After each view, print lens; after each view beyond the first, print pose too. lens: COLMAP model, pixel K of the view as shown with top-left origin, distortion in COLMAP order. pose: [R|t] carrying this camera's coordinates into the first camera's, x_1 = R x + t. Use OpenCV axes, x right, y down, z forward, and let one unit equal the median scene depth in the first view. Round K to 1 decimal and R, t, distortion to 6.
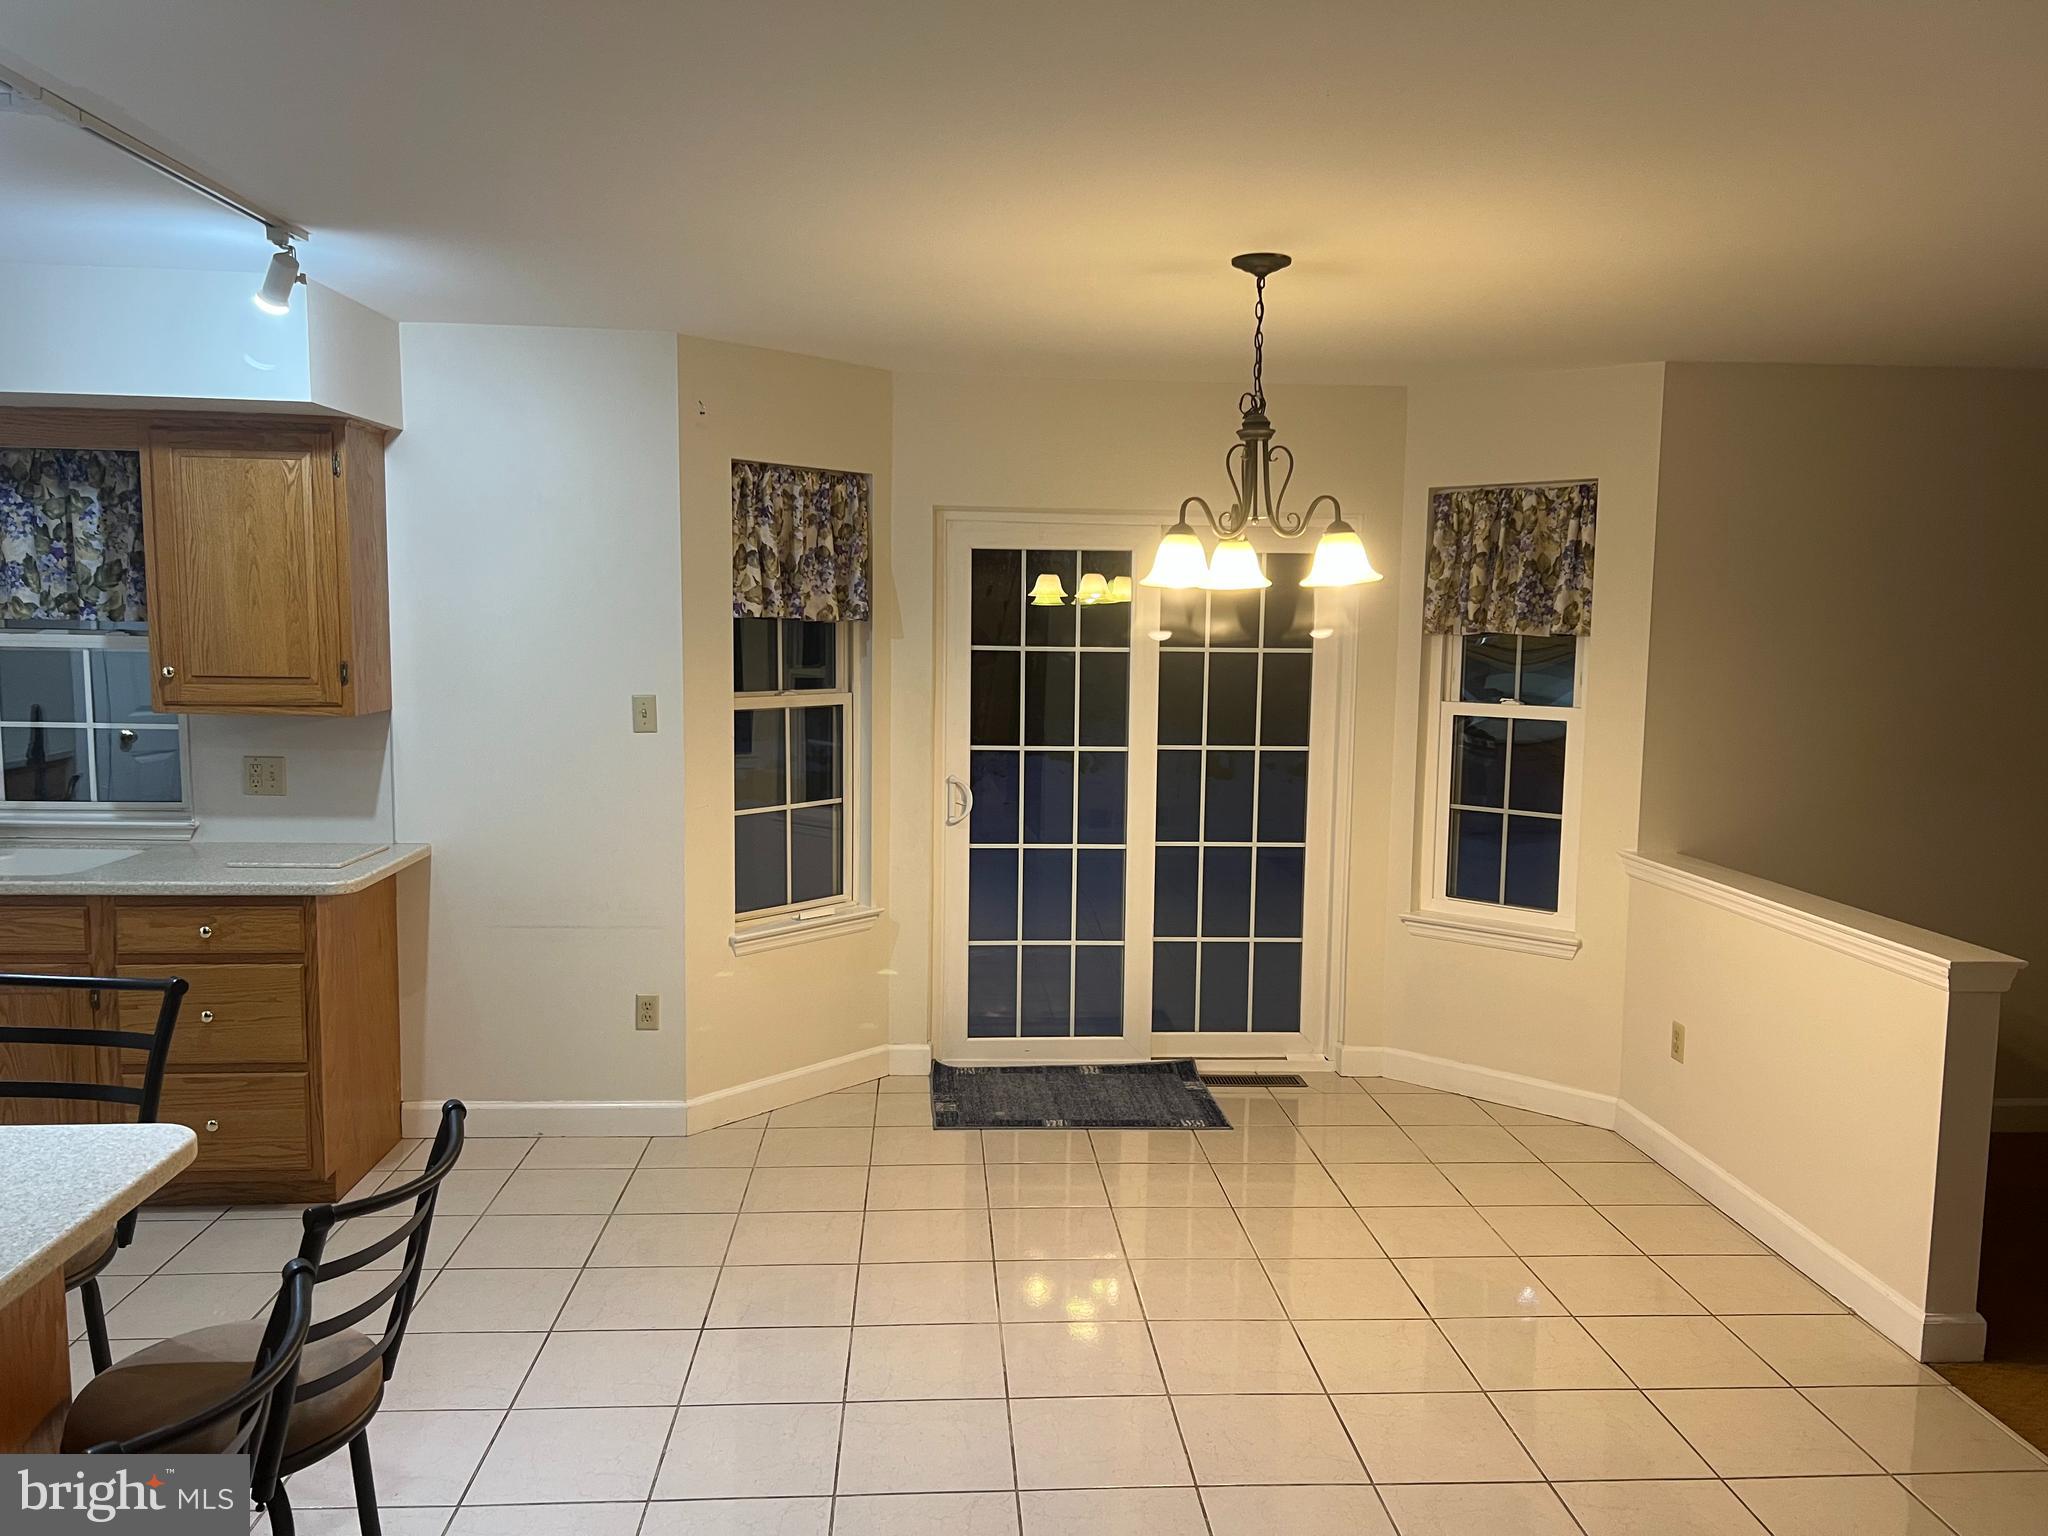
lens RADIAL K [[1546.5, 0, 1017.3], [0, 1546.5, 768.2], [0, 0, 1]] dist [0.049134, -0.030371]
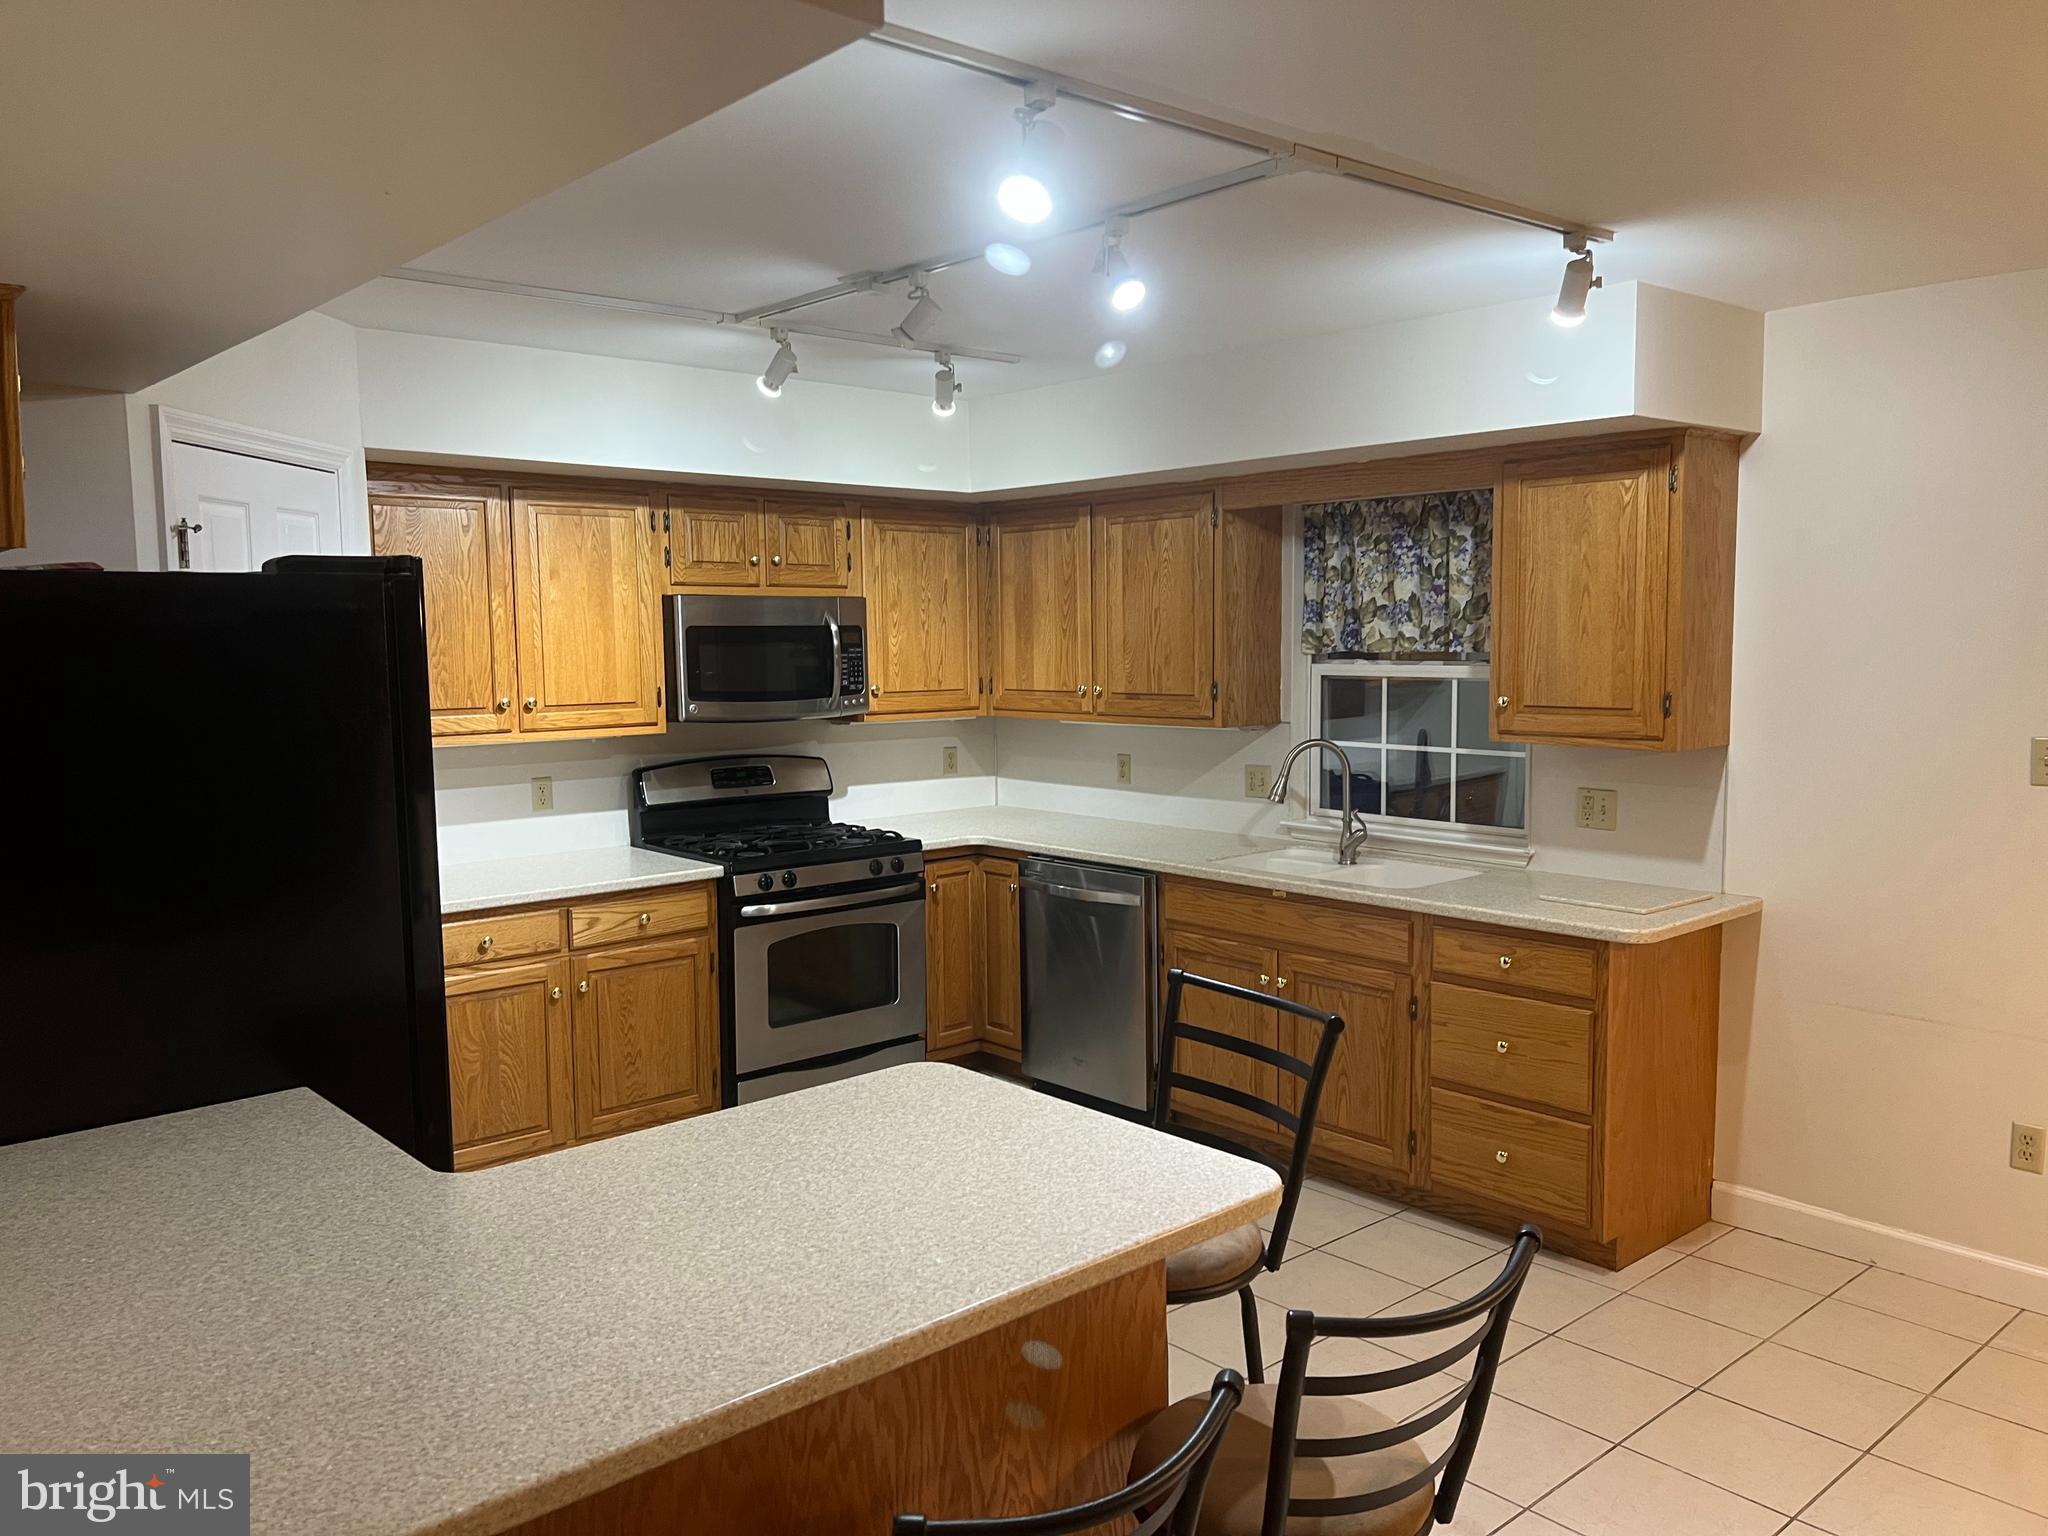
lens RADIAL K [[1546.5, 0, 1038.2], [0, 1546.5, 773.4], [0, 0, 1]] dist [0.049134, -0.030371]
pose [[0.627806, 0.049126, -0.776818, 0.054910], [-0.059365, 0.998121, 0.015145, -0.012071], [0.776103, 0.036608, 0.629543, 0.130230]]
